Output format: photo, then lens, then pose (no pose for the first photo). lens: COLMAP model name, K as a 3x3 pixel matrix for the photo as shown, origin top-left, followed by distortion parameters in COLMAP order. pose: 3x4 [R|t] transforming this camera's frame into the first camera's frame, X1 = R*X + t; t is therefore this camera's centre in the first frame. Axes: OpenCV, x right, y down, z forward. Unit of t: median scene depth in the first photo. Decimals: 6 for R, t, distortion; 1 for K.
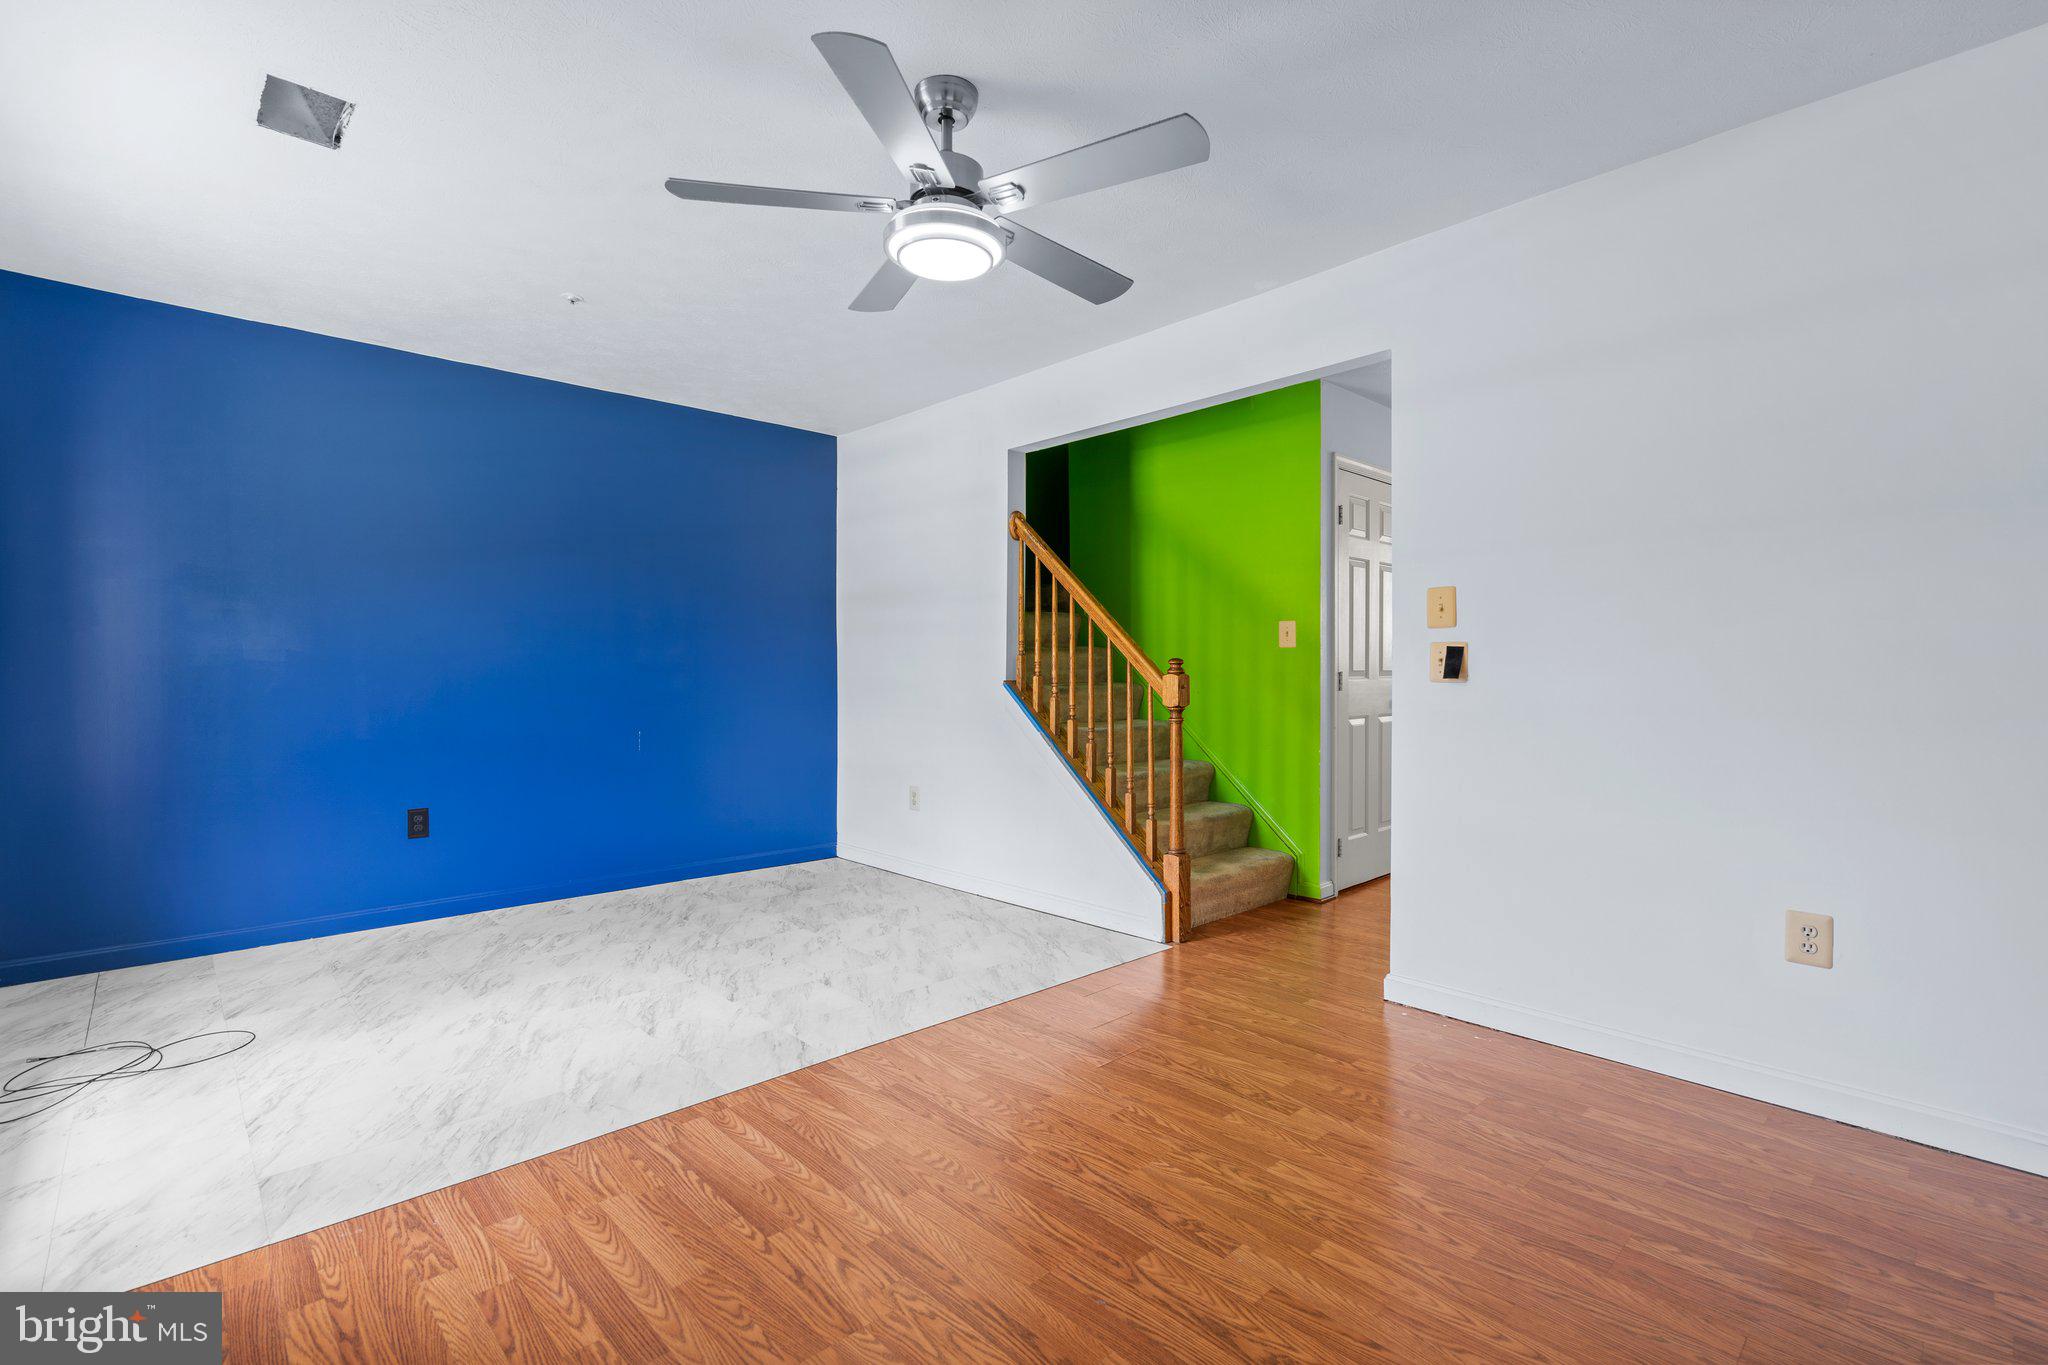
lens RADIAL K [[930.5, 0, 1016.4], [0, 930.5, 679.4], [0, 0, 1]] dist [-0.004570, 0.000662]
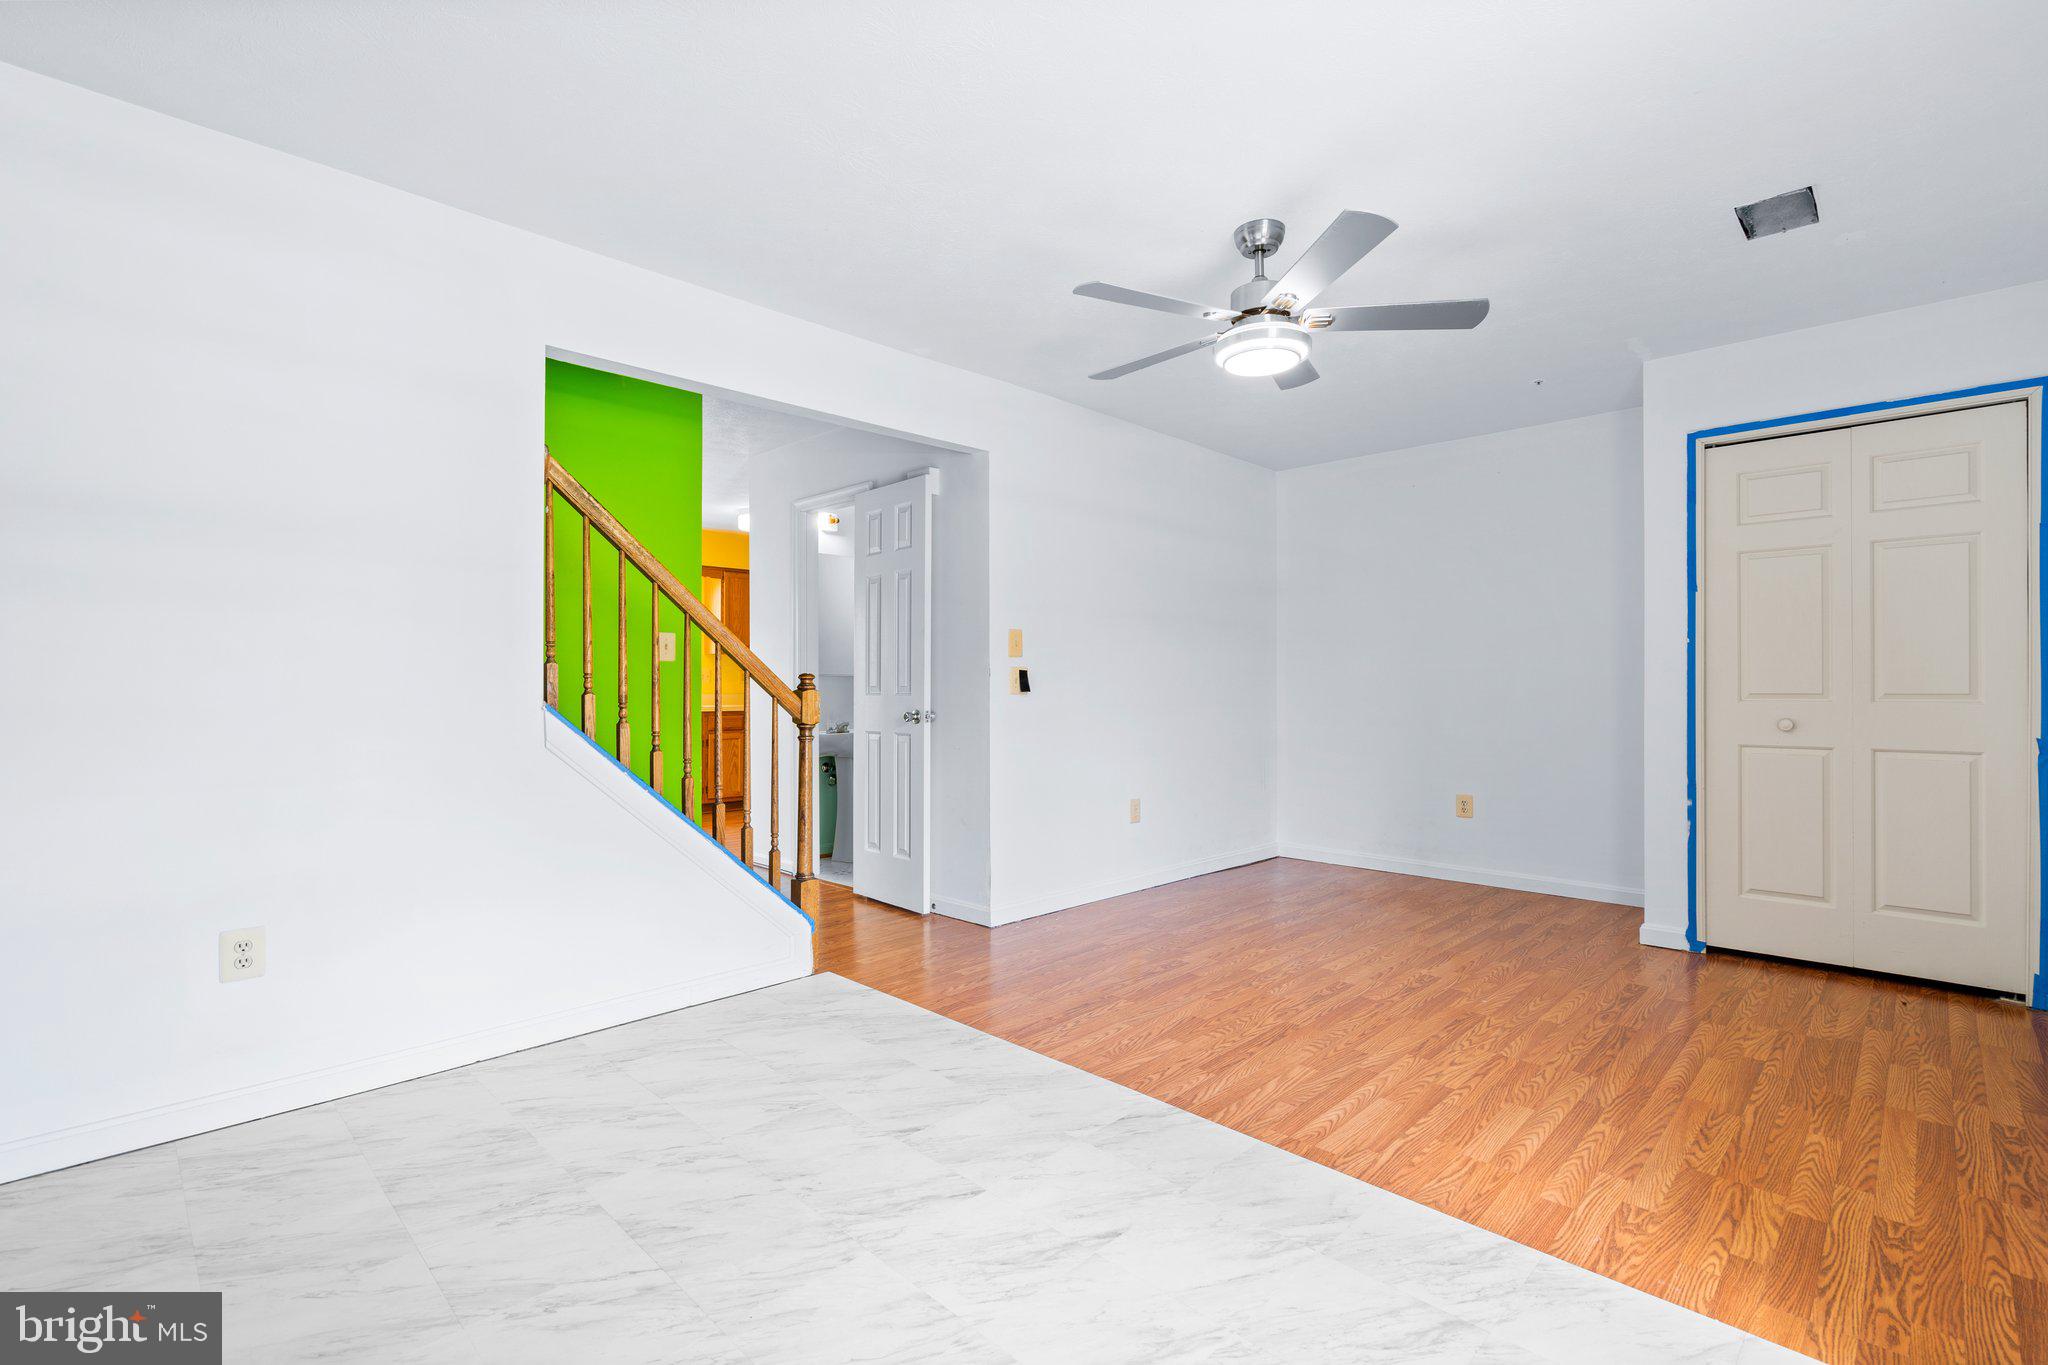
lens RADIAL K [[940.2, 0, 1018.1], [0, 940.2, 666.9], [0, 0, 1]] dist [-0.000928, 0.001162]
pose [[-0.045200, 0.020200, 0.998774, -1.487502], [0.006762, 0.999779, -0.019914, -0.015365], [-0.998955, 0.005854, -0.045326, 1.528019]]
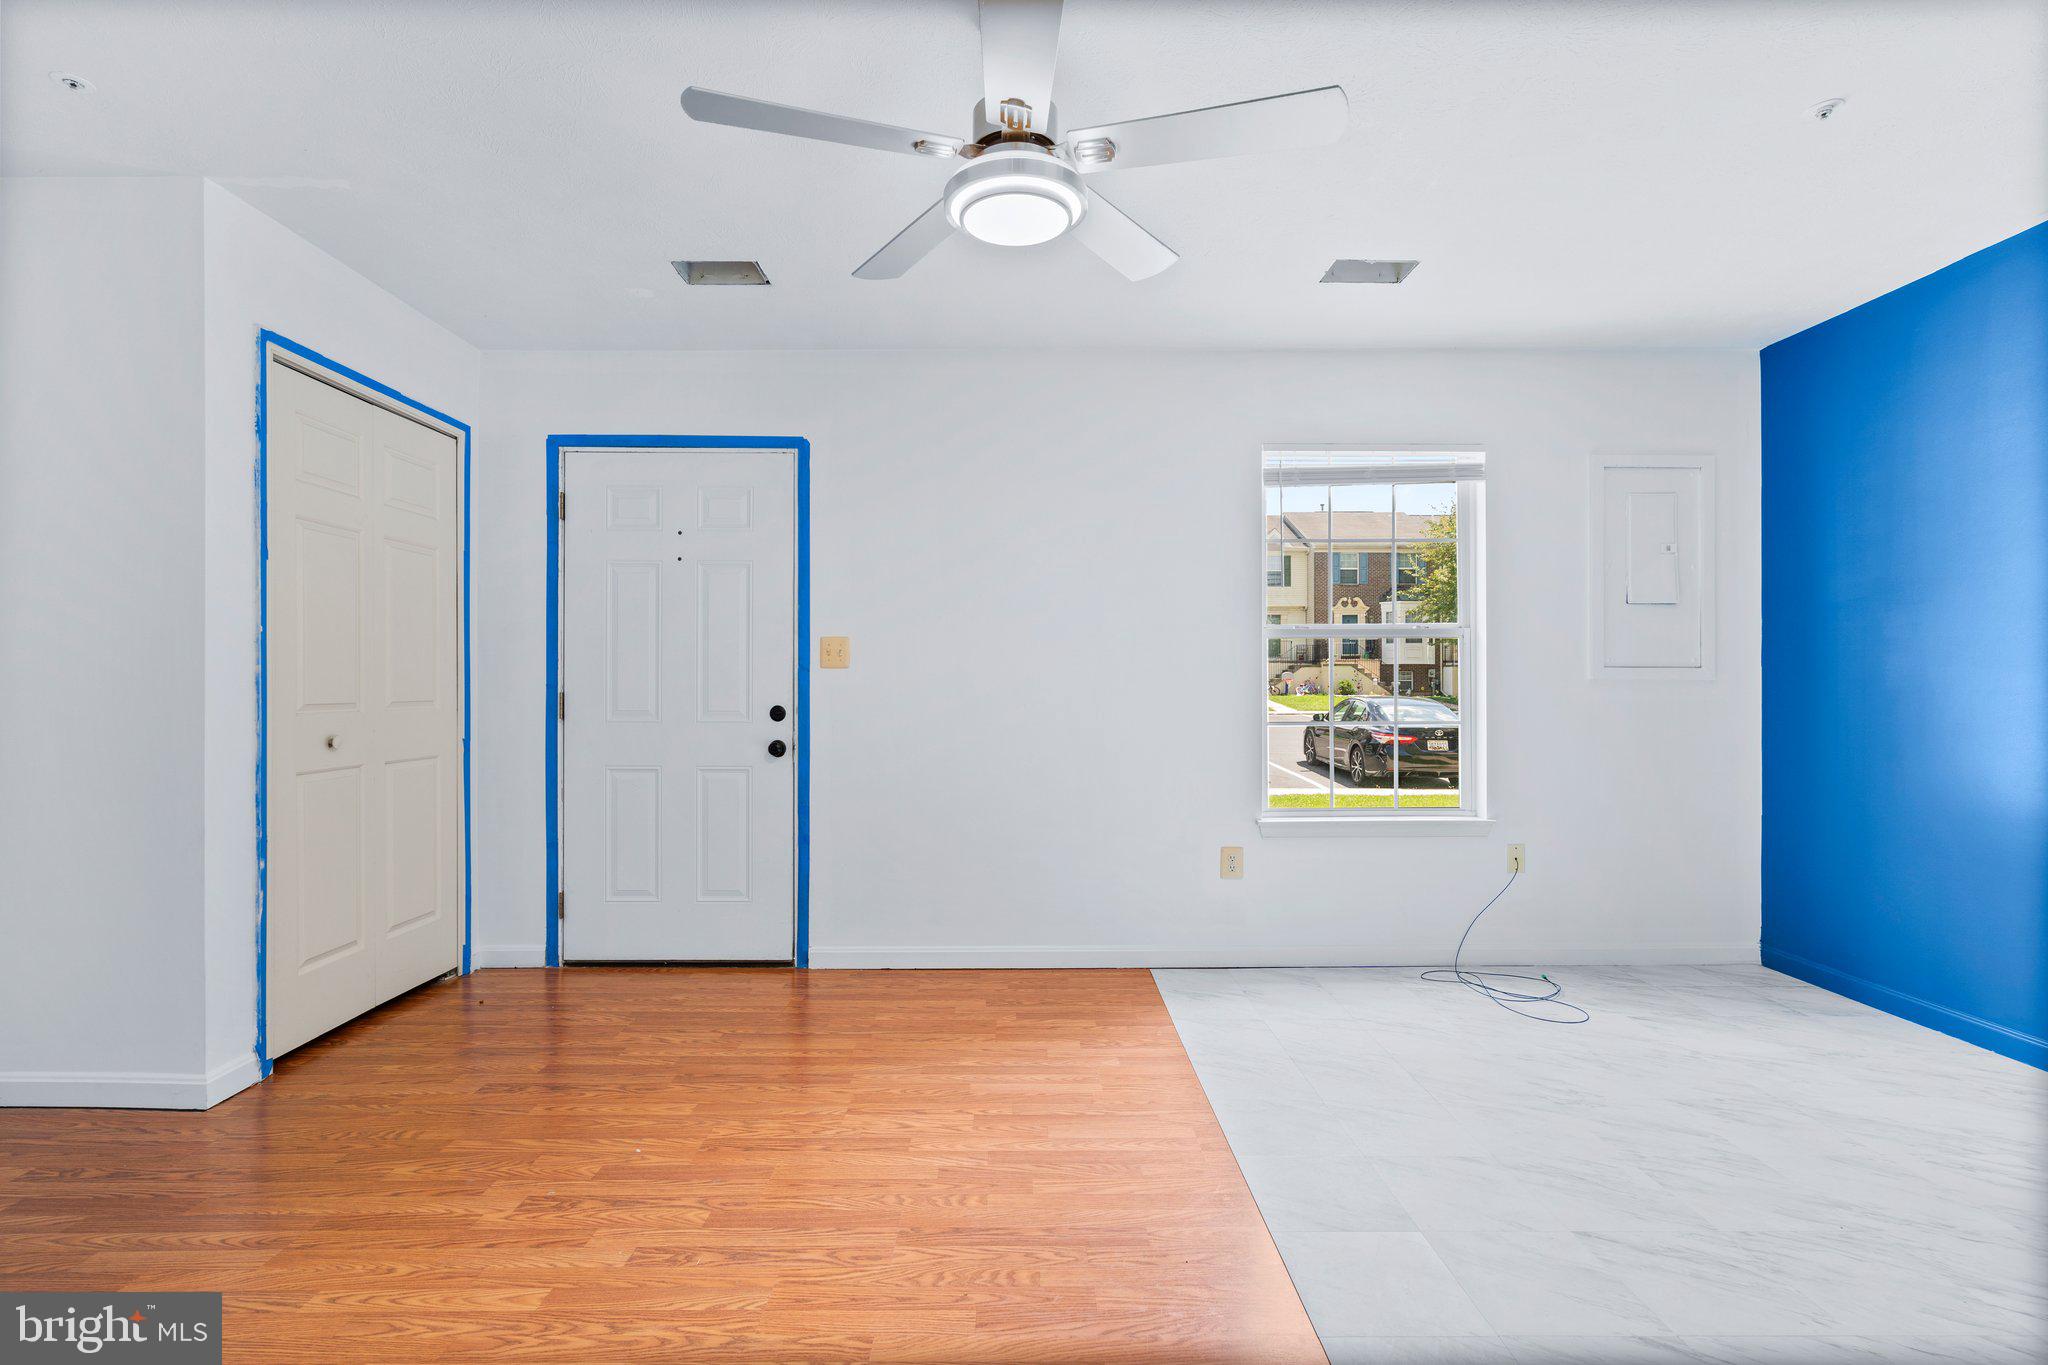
lens RADIAL K [[919.6, 0, 1025.2], [0, 919.6, 683.3], [0, 0, 1]] dist [-0.003142, 0.000355]
pose [[-0.673174, -0.003165, -0.739477, 0.600756], [-0.005075, 0.999987, 0.000341, -0.027946], [0.739467, 0.003983, -0.673181, 1.734934]]
